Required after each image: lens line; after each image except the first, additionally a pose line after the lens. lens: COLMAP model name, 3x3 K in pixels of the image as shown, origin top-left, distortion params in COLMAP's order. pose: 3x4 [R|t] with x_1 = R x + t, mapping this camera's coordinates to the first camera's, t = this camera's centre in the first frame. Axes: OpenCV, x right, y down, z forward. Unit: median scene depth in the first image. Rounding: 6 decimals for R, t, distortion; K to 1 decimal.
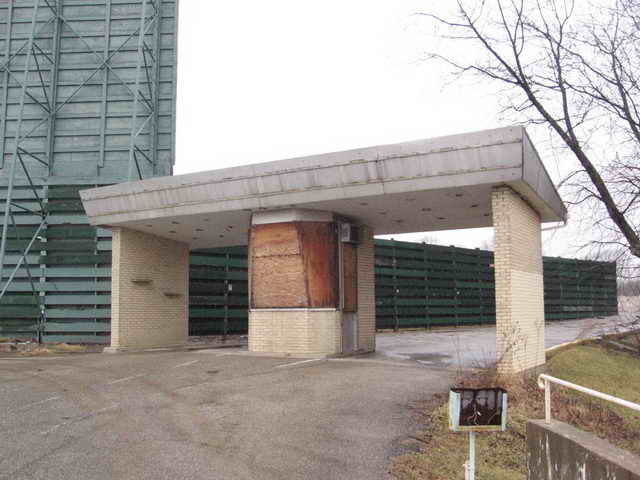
lens RADIAL K [[671.0, 0, 313.2], [0, 671.0, 248.4], [0, 0, 1]] dist [-0.144216, 0.087120]
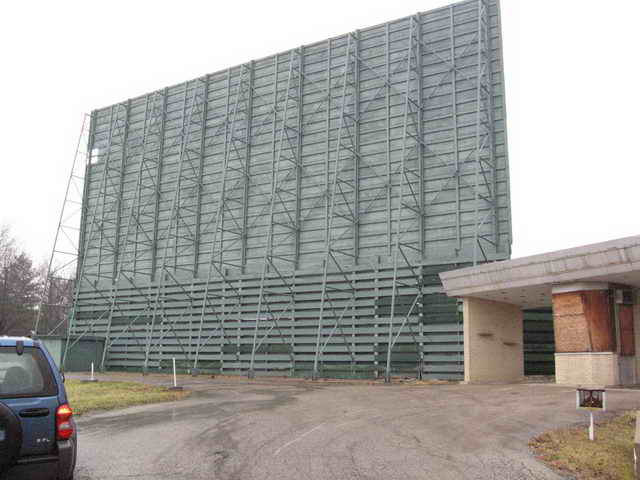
lens RADIAL K [[671.0, 0, 313.2], [0, 671.0, 248.4], [0, 0, 1]] dist [-0.144216, 0.087120]
pose [[0.836610, -0.075944, -0.542509, 0.238351], [0.036124, 0.995836, -0.083697, -0.030616], [0.546606, 0.050424, 0.835870, -0.426553]]
